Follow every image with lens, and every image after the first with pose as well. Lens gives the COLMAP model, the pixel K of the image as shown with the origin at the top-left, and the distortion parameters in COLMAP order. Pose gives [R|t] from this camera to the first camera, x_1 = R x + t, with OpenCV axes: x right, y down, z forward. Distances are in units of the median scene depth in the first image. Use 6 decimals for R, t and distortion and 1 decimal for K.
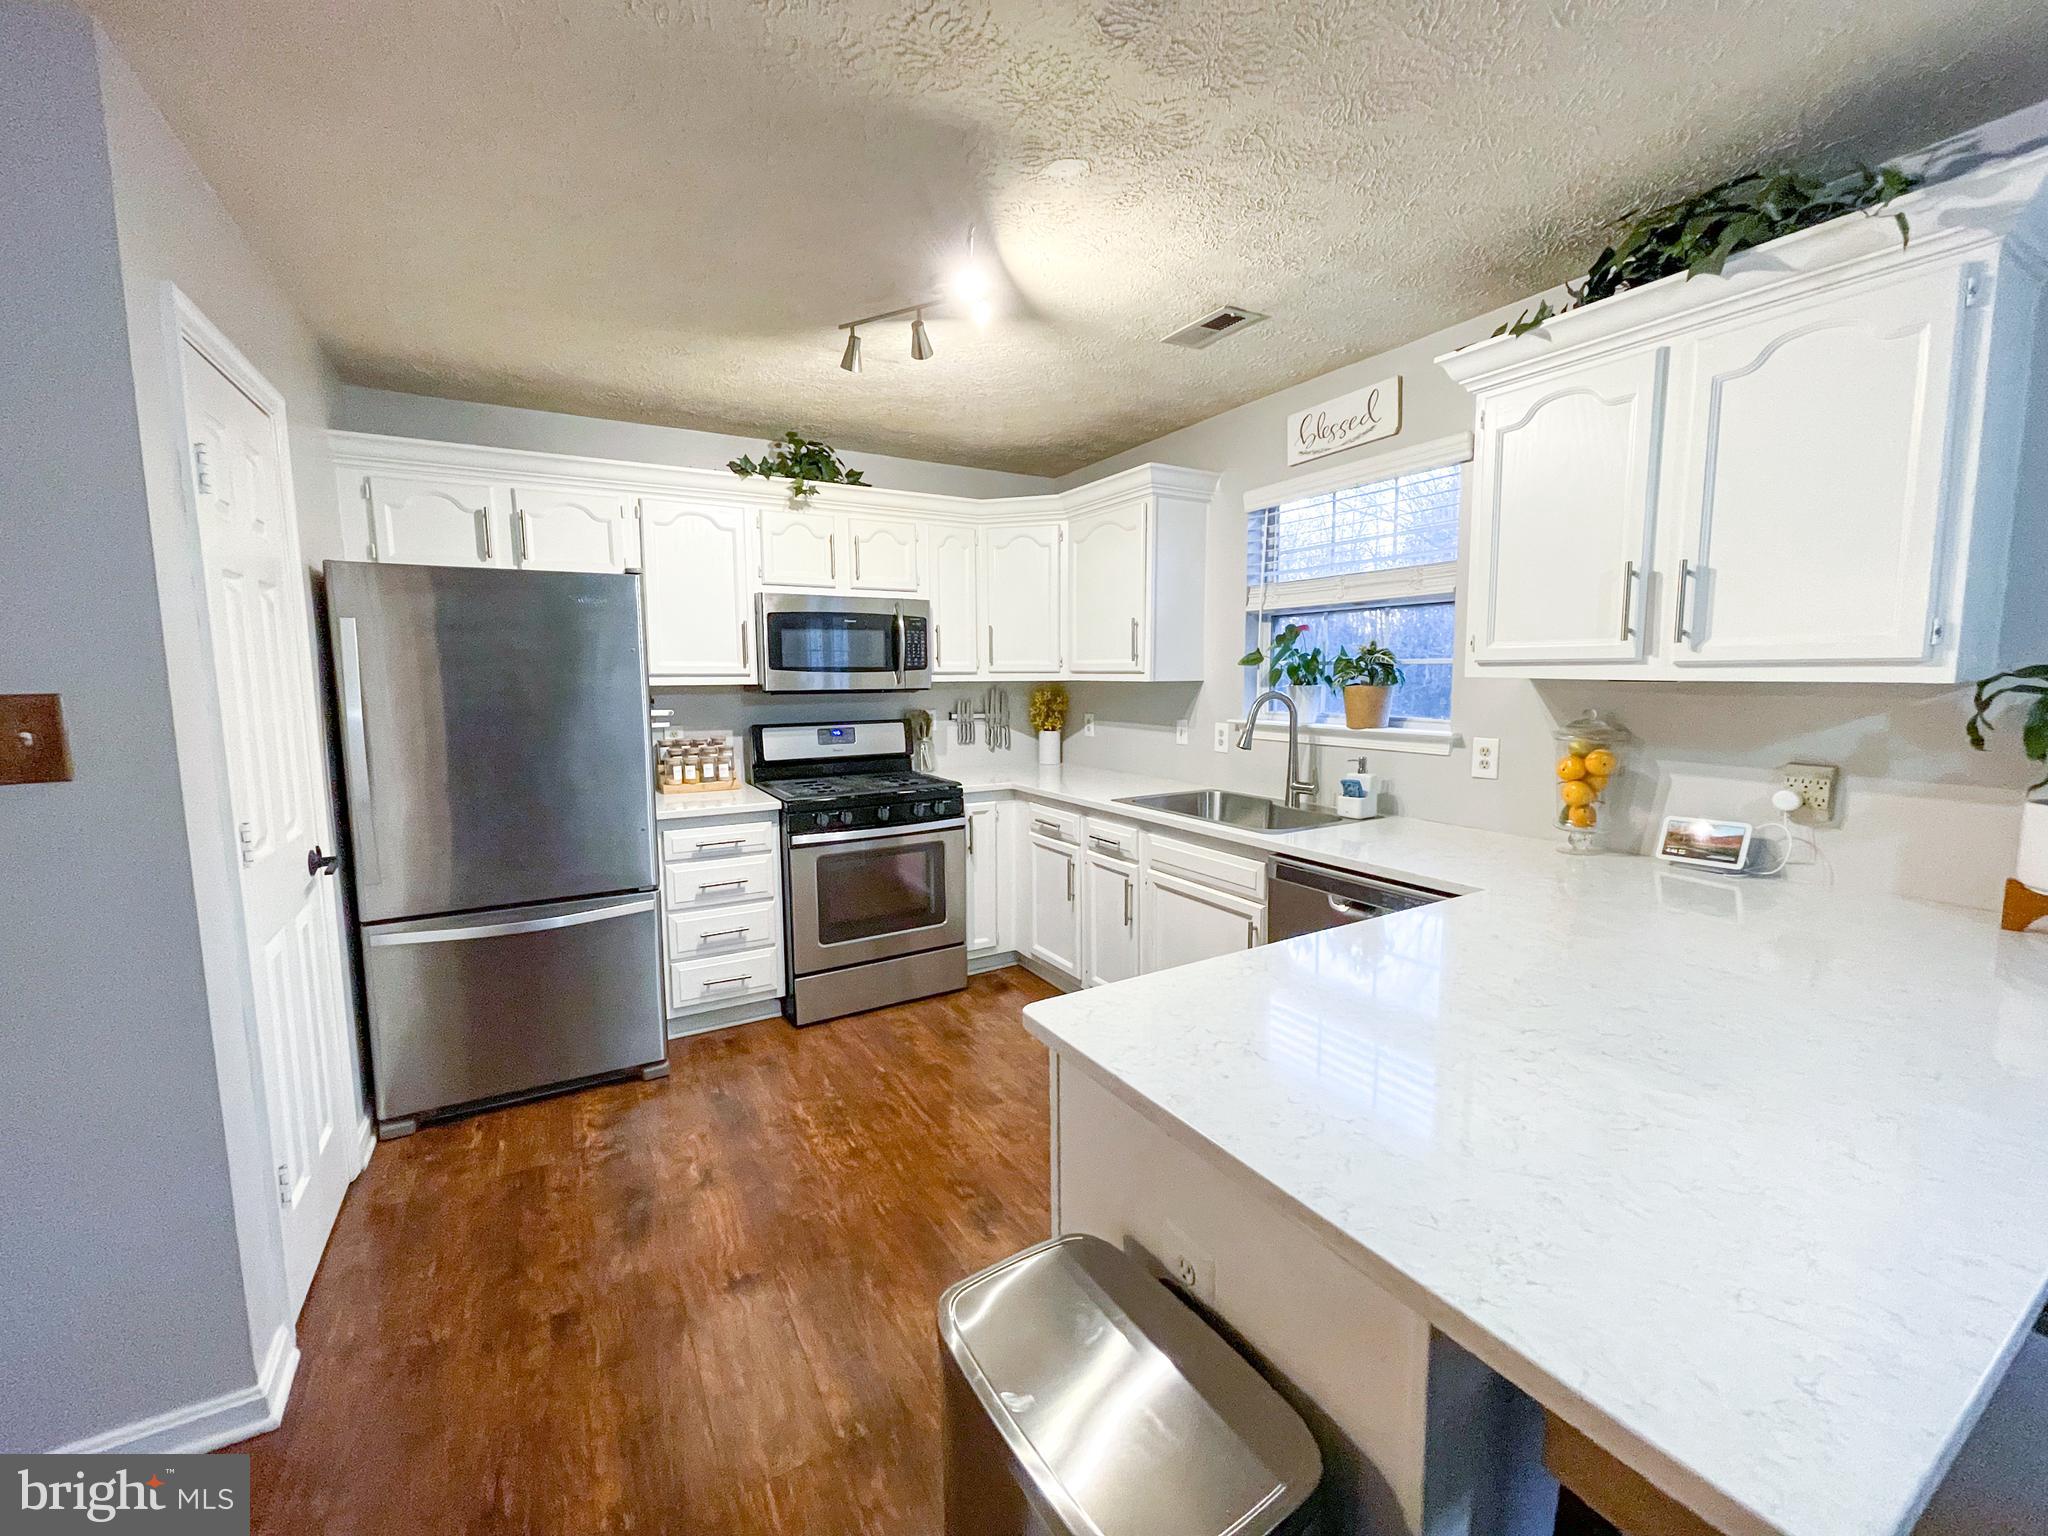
lens RADIAL K [[830.5, 0, 1032.5], [0, 830.5, 764.1], [0, 0, 1]] dist [-0.001383, -0.000207]
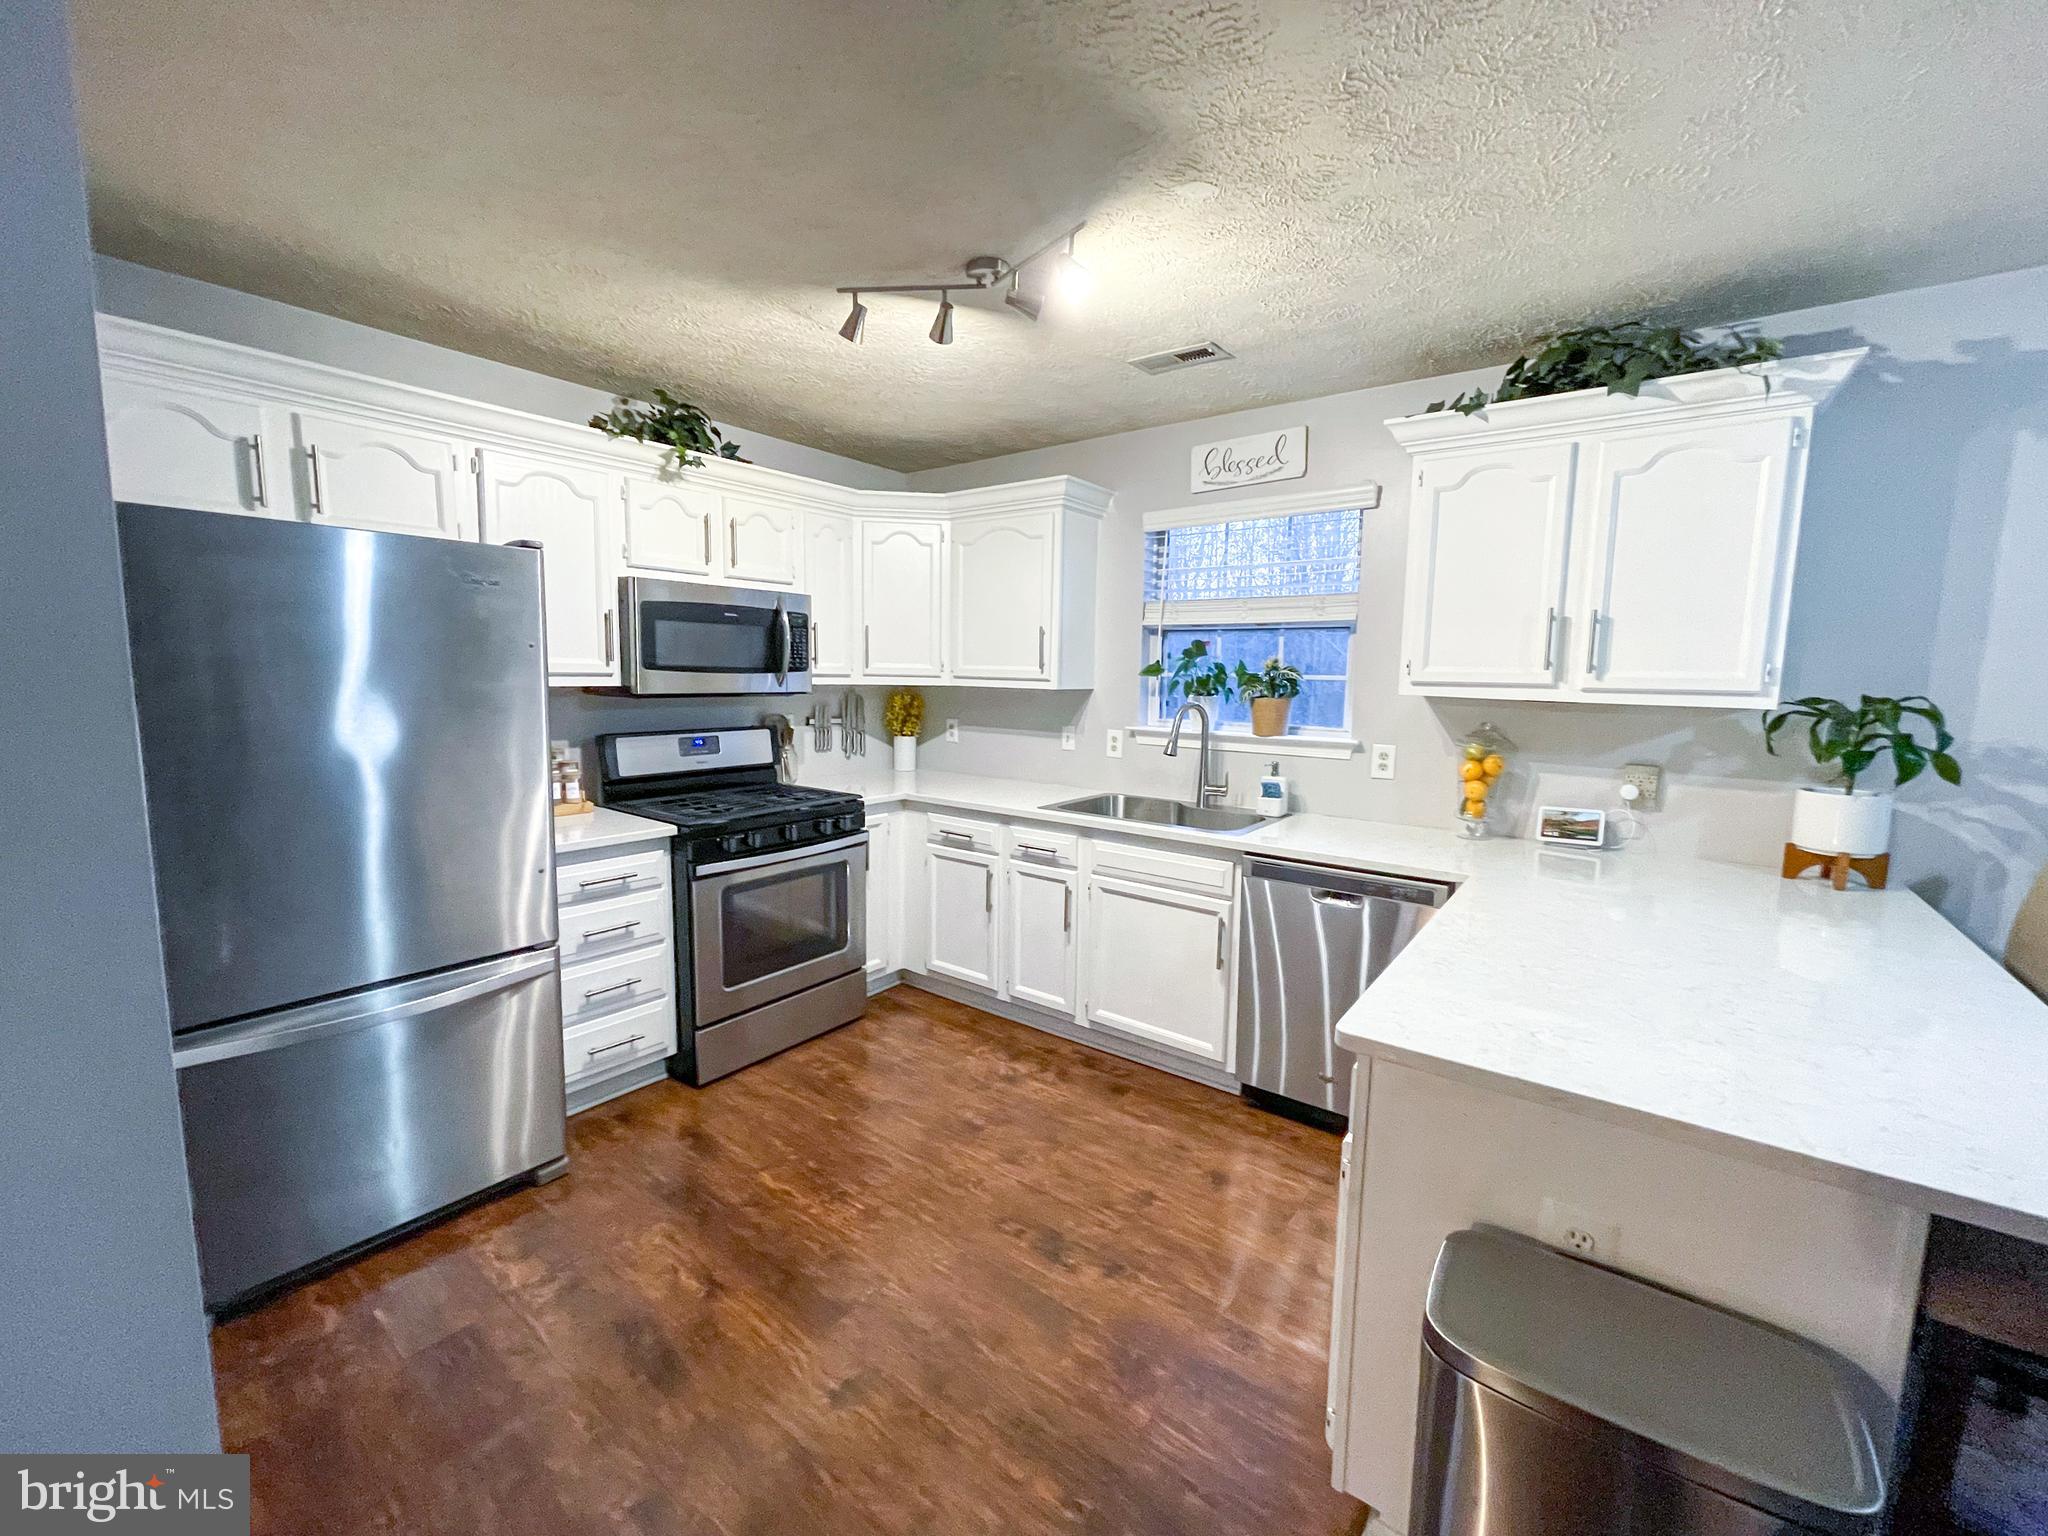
lens RADIAL K [[828.5, 0, 1028.1], [0, 828.5, 763.5], [0, 0, 1]] dist [-0.000079, 0.000365]
pose [[0.924052, -0.020781, 0.381701, -0.293866], [0.018981, 0.999784, 0.008479, -0.018989], [-0.381795, -0.000590, 0.924247, 0.079633]]
